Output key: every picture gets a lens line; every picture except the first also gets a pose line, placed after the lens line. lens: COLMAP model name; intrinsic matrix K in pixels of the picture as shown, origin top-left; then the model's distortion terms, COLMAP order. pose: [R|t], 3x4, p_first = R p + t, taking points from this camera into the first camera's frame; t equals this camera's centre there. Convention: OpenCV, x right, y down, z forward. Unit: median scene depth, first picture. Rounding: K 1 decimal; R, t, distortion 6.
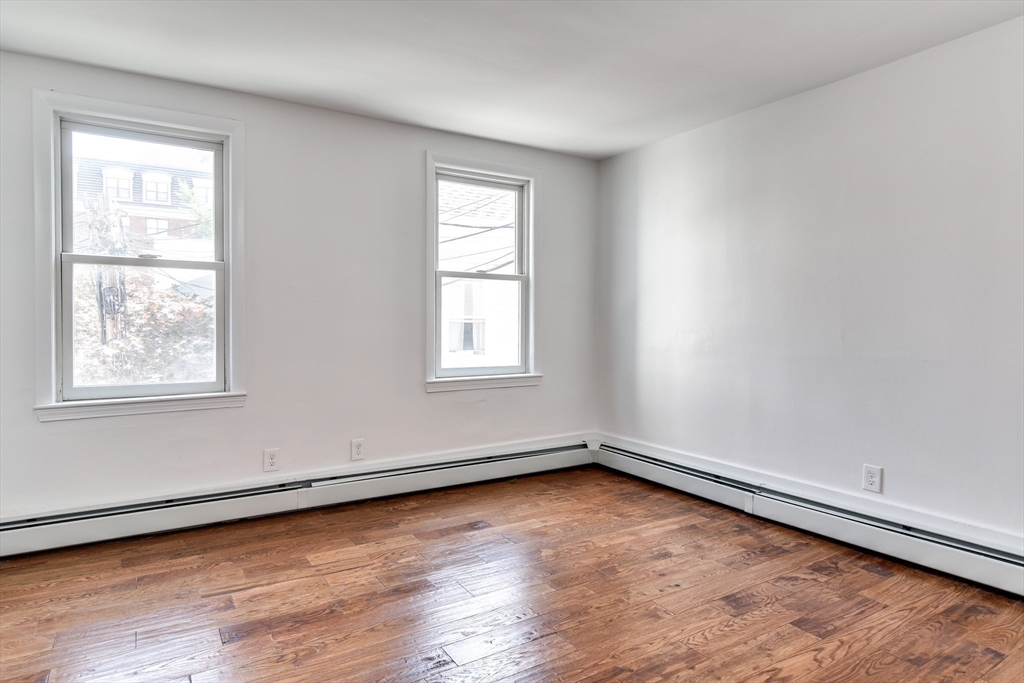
lens RADIAL K [[560.9, 0, 507.5], [0, 560.9, 338.2], [0, 0, 1]] dist [0.005697, -0.007432]
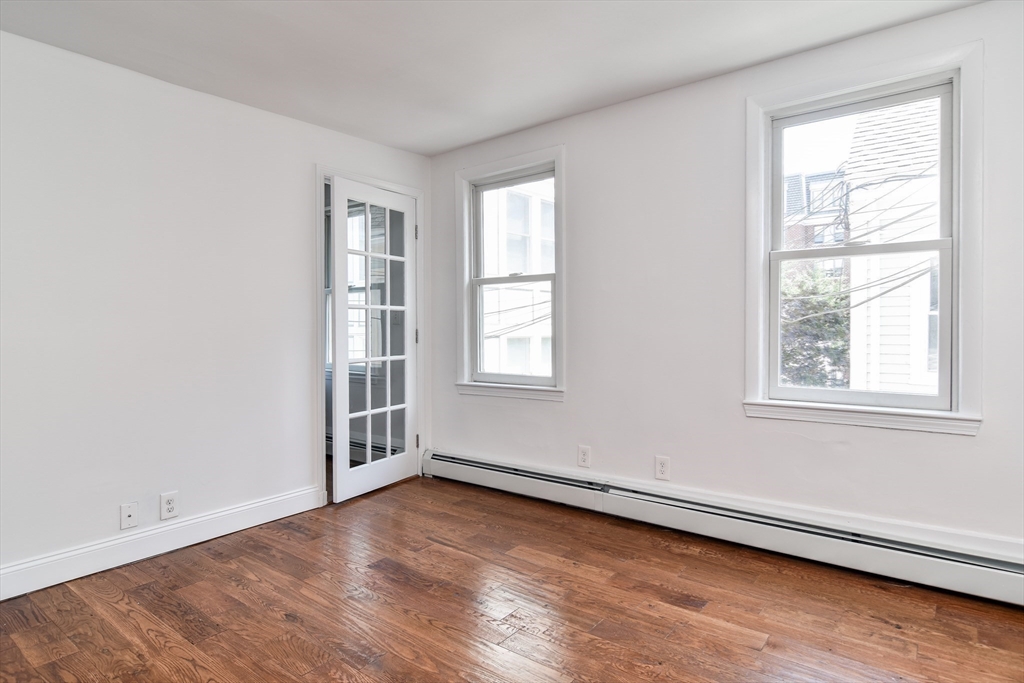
lens RADIAL K [[560.9, 0, 517.5], [0, 560.9, 341.0], [0, 0, 1]] dist [0.005697, -0.007432]
pose [[0.376166, 0.012907, -0.926463, 0.575067], [-0.025509, 0.999668, 0.003569, 0.001216], [0.926201, 0.022290, 0.376370, 0.558279]]
